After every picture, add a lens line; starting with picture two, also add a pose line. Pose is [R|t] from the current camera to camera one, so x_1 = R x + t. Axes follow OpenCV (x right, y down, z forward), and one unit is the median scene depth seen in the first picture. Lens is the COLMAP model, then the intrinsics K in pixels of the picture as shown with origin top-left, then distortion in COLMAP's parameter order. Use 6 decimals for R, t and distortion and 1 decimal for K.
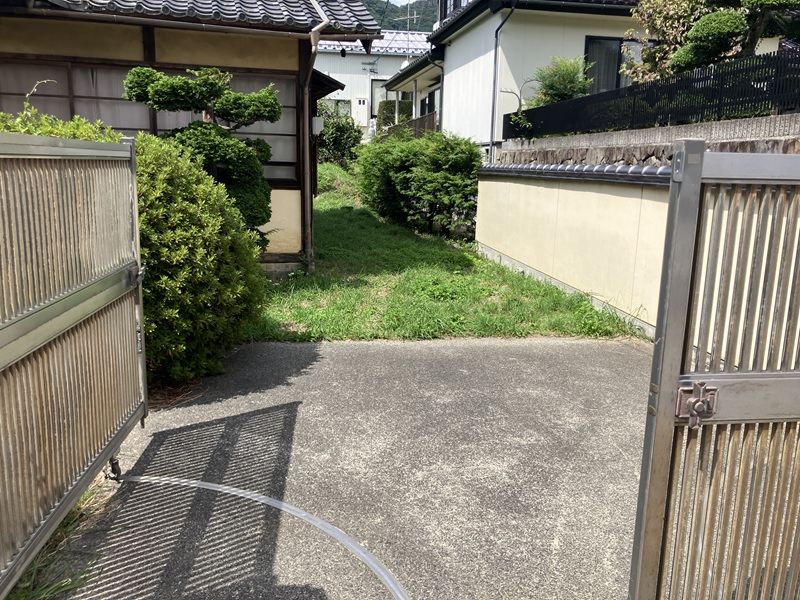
lens RADIAL K [[660.4, 0, 397.5], [0, 660.4, 298.3], [0, 0, 1]] dist [0.017834, -0.008194]
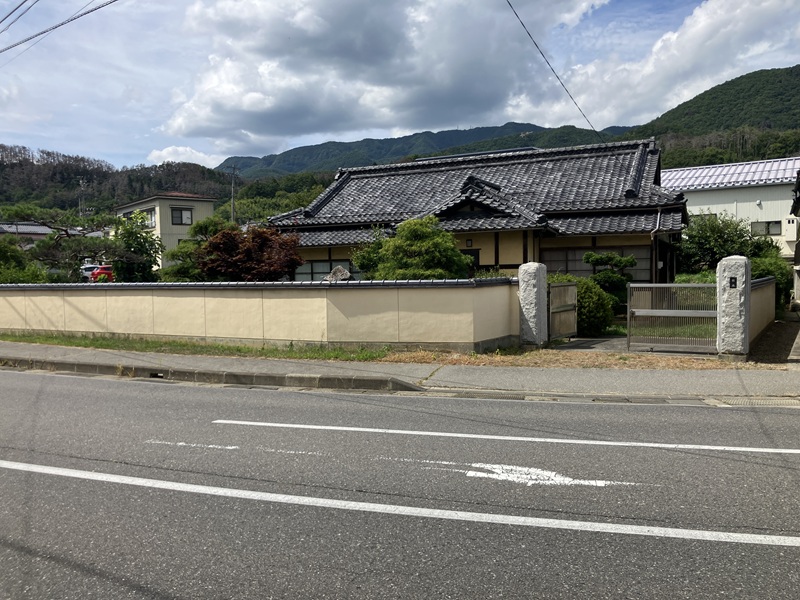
lens RADIAL K [[660.4, 0, 401.5], [0, 660.4, 303.4], [0, 0, 1]] dist [0.017834, -0.008194]
pose [[0.770146, -0.006929, -0.637830, 0.909502], [-0.091834, 0.988319, -0.121621, 0.341696], [0.631223, 0.152241, 0.760514, -1.862352]]
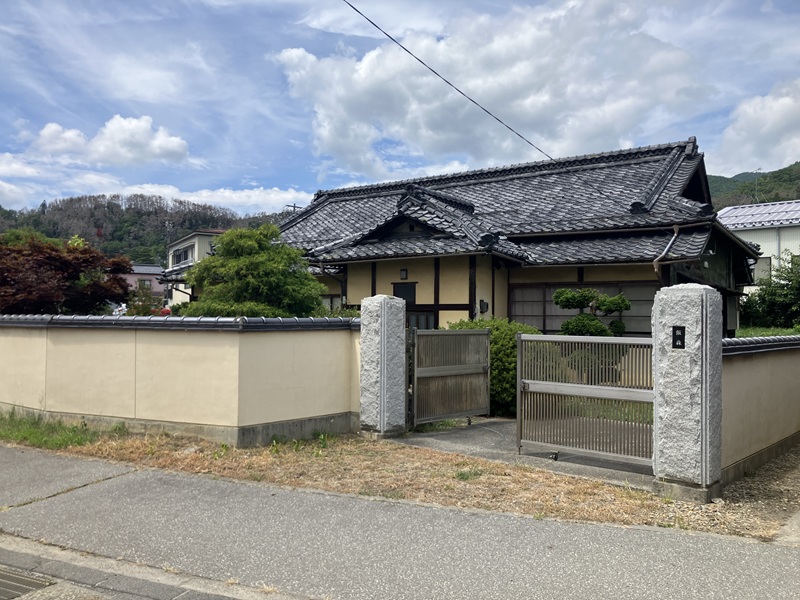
lens RADIAL K [[660.4, 0, 396.4], [0, 660.4, 297.8], [0, 0, 1]] dist [0.017834, -0.008194]
pose [[0.645203, -0.041918, -0.762861, 0.890629], [-0.147966, 0.972733, -0.178595, 0.133877], [0.749546, 0.228108, 0.621408, -0.701985]]
